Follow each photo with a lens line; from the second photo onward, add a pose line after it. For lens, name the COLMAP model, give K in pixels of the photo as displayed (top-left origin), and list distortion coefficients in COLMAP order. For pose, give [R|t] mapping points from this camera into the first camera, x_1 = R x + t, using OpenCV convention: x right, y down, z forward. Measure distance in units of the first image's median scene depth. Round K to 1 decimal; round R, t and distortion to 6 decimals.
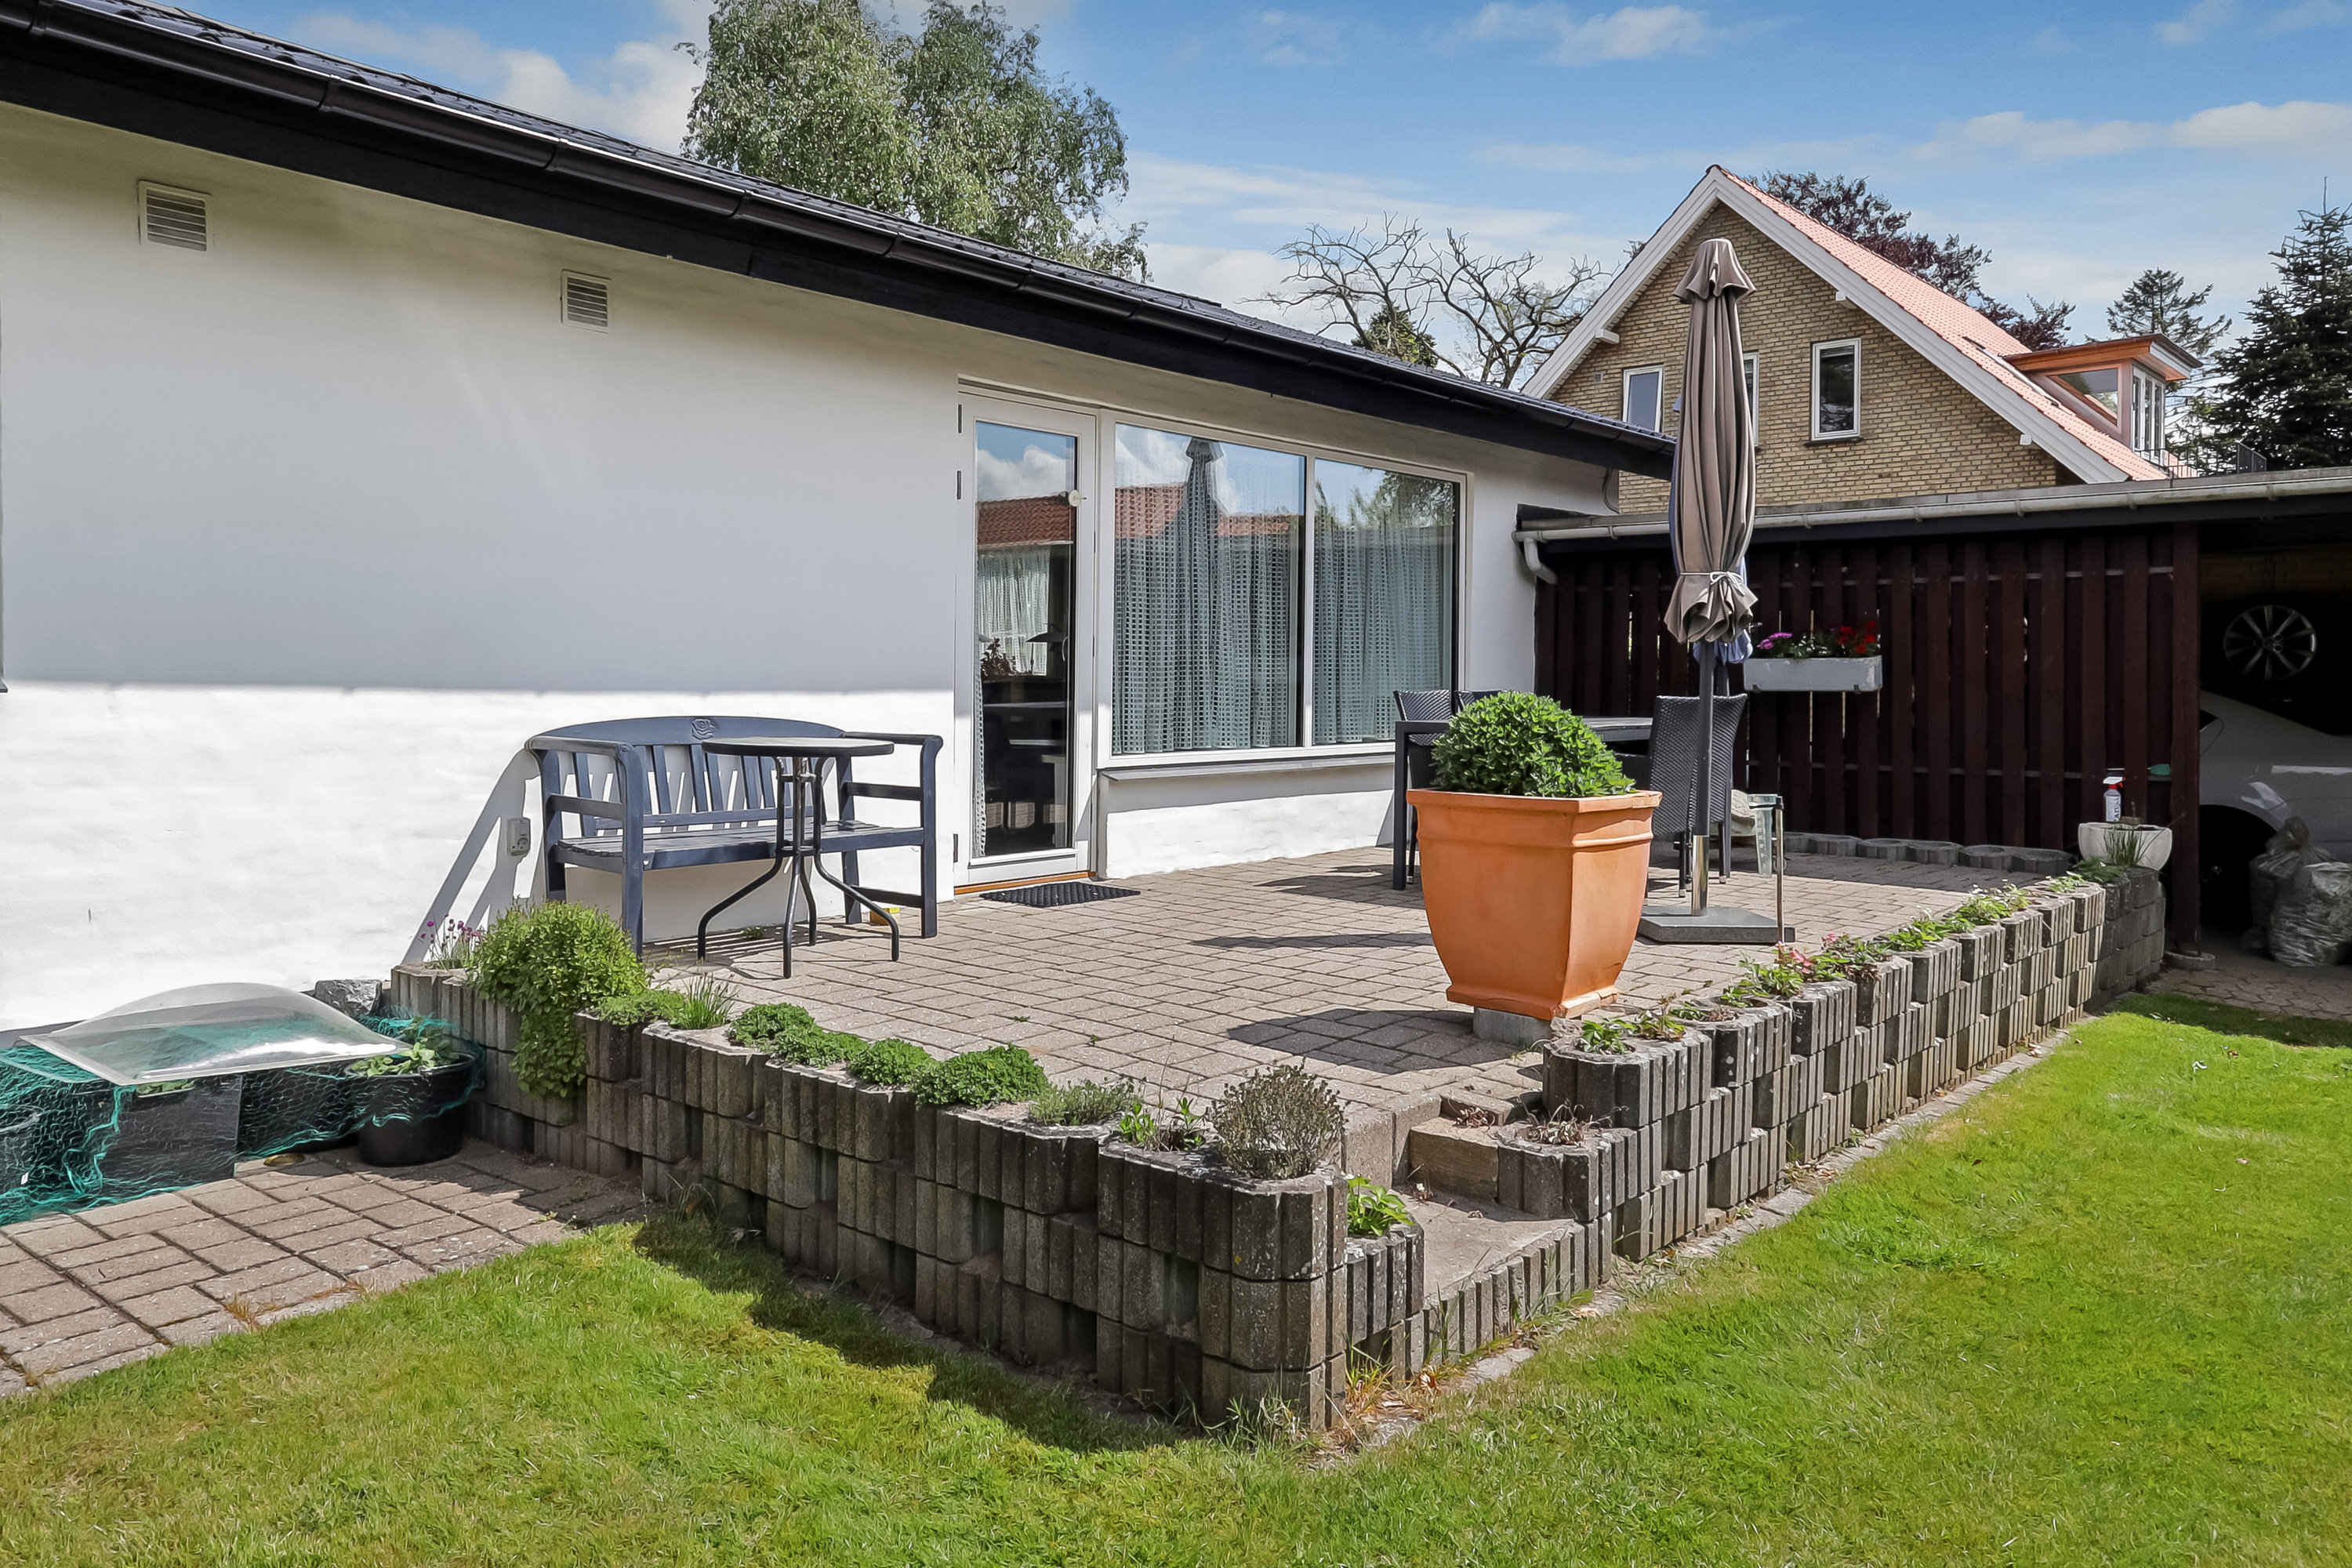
lens RADIAL K [[1739.0, 0, 1176.0], [0, 1739.0, 784.0], [0, 0, 1]] dist [0.006673, 0.001483]
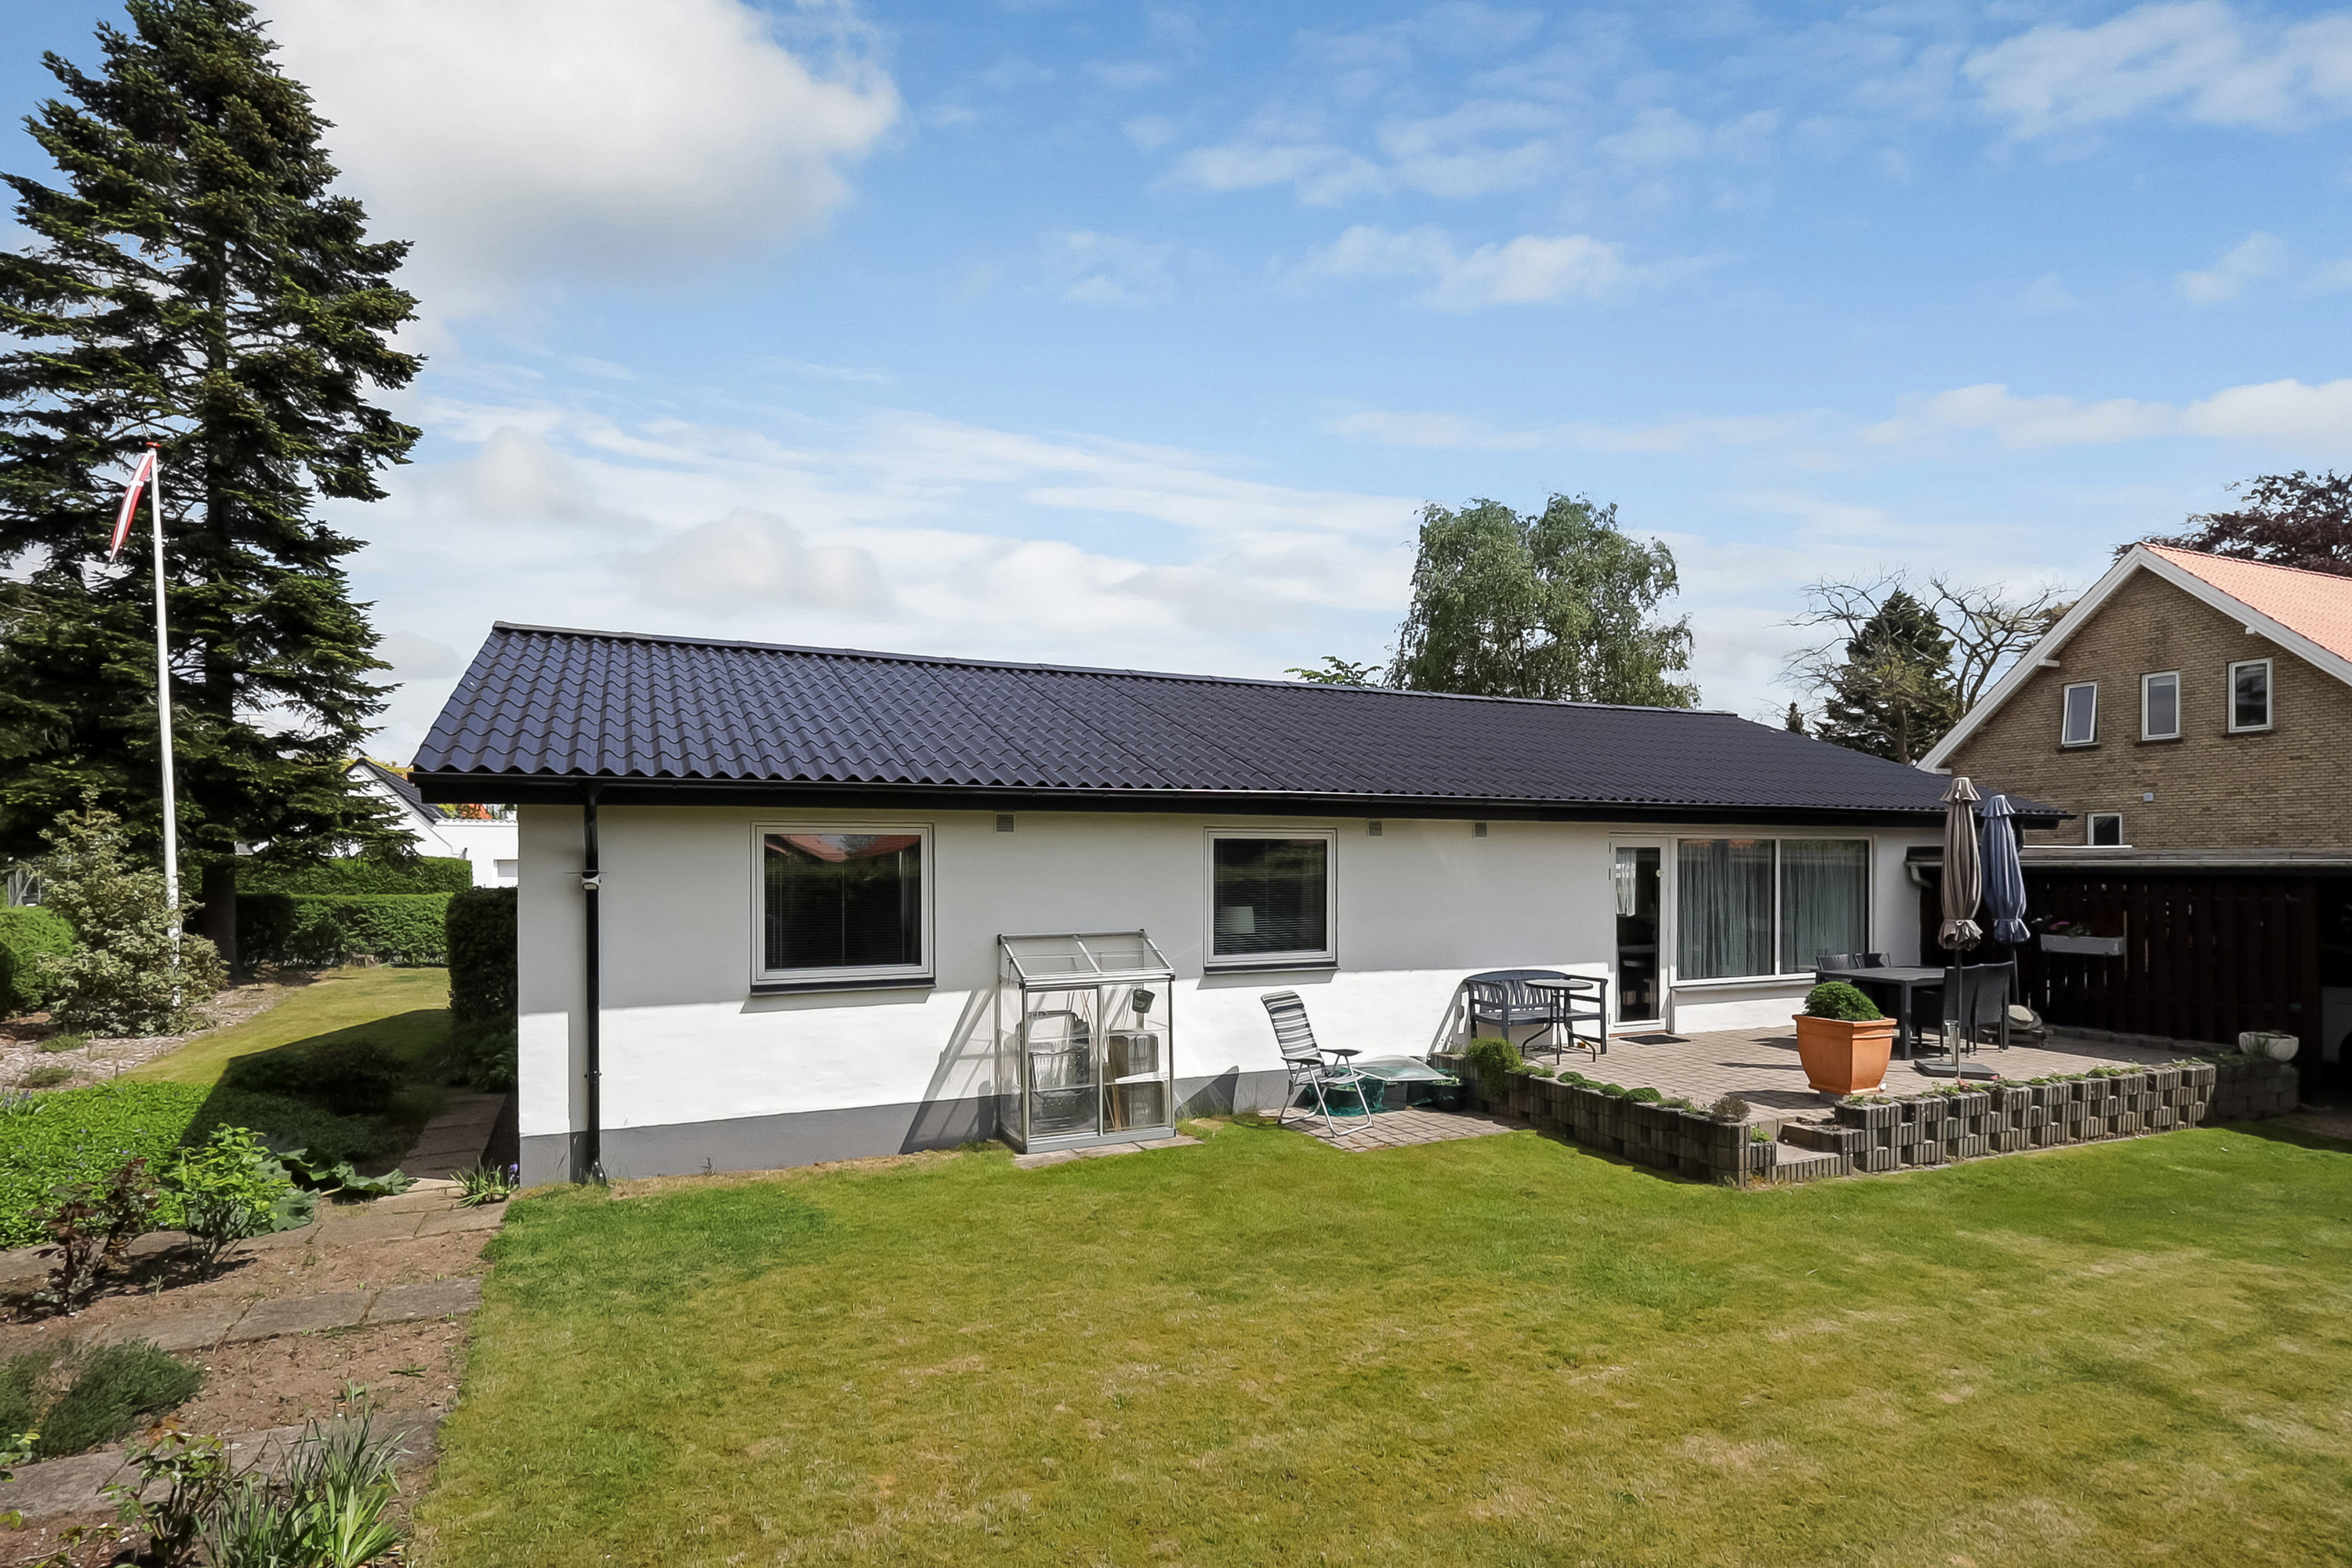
lens RADIAL K [[1227.0, 0, 1088.3], [0, 1227.0, 855.6], [0, 0, 1]] dist [0.012752, -0.000199]
pose [[0.888731, -0.010618, -0.458306, 0.025519], [-0.017388, 0.998232, -0.056845, -0.094855], [0.458099, 0.058489, 0.886975, -1.059725]]
